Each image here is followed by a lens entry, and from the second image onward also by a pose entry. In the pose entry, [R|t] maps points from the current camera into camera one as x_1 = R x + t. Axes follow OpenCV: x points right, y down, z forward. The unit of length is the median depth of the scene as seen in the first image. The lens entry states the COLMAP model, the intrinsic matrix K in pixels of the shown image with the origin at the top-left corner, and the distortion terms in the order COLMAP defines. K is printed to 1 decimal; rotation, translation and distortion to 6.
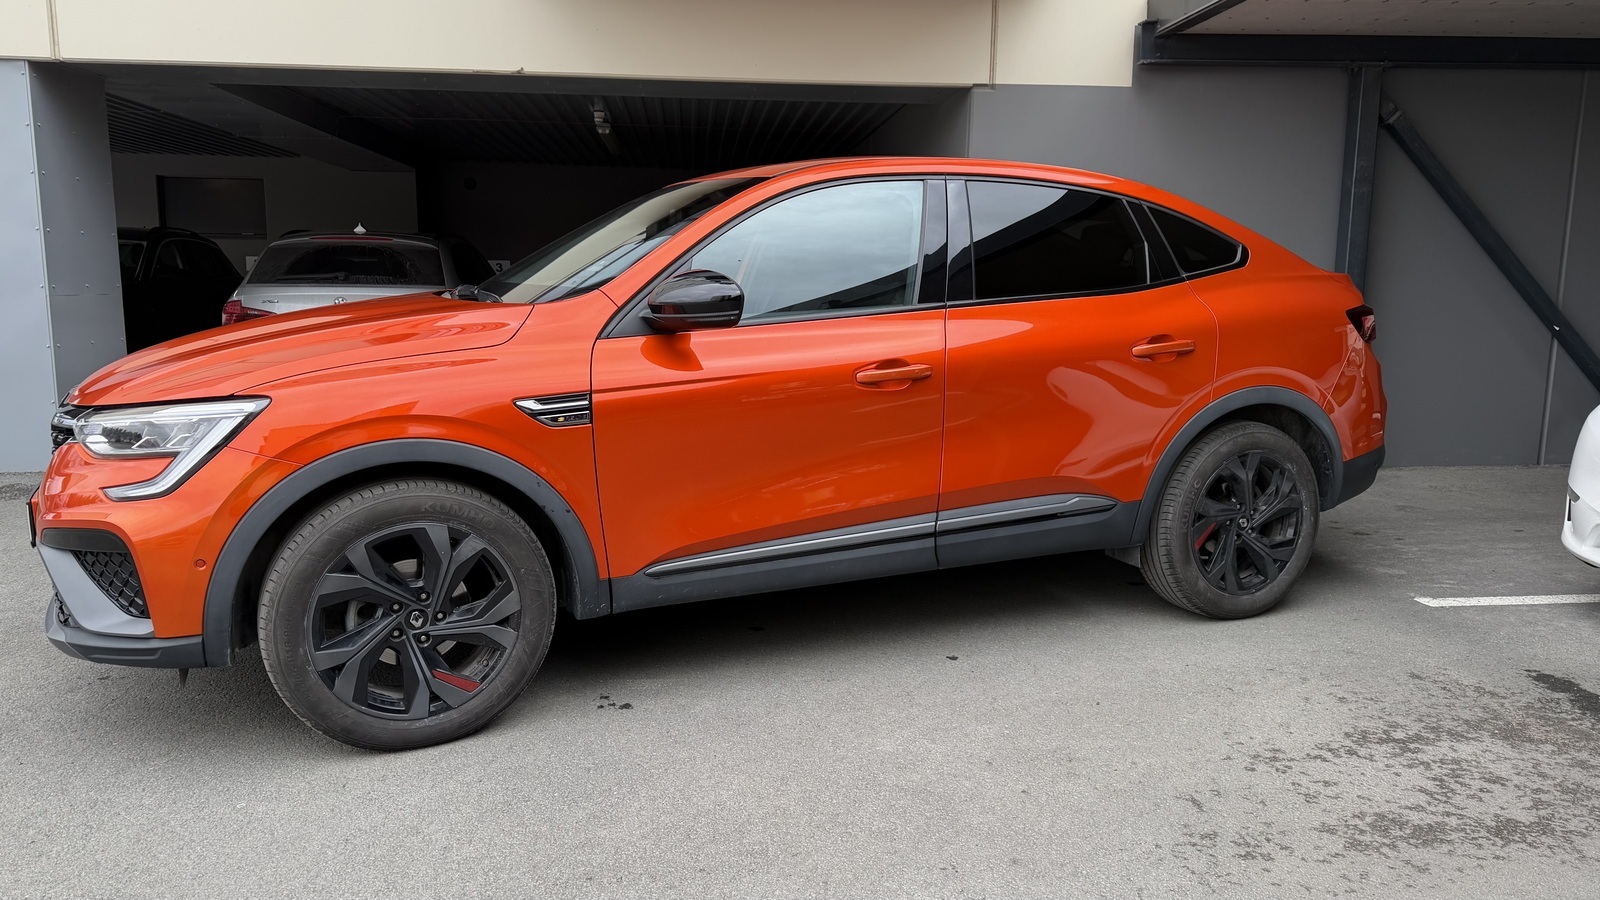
lens RADIAL K [[1131.2, 0, 800.0], [0, 1131.2, 450.0], [0, 0, 1]] dist [0.003497, -0.003048]
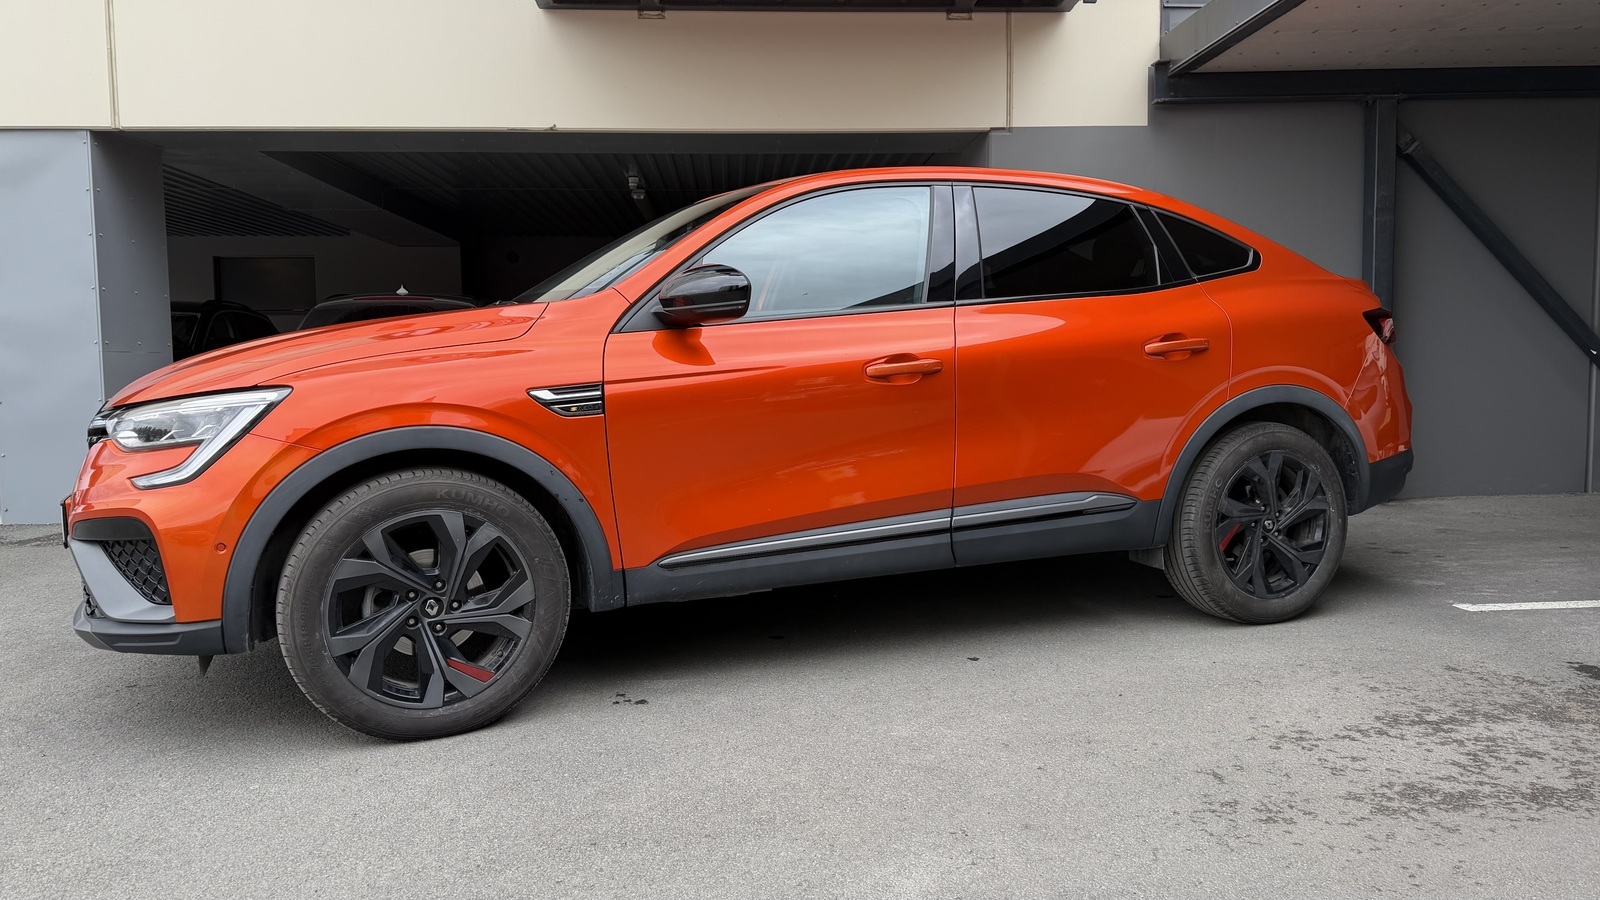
lens RADIAL K [[1133.0, 0, 808.4], [0, 1133.0, 447.2], [0, 0, 1]] dist [0.001811, -0.001495]
pose [[0.999151, -0.021162, -0.035343, 0.035182], [0.018130, 0.996301, -0.083995, 0.095651], [0.036990, 0.083283, 0.995839, -0.007133]]
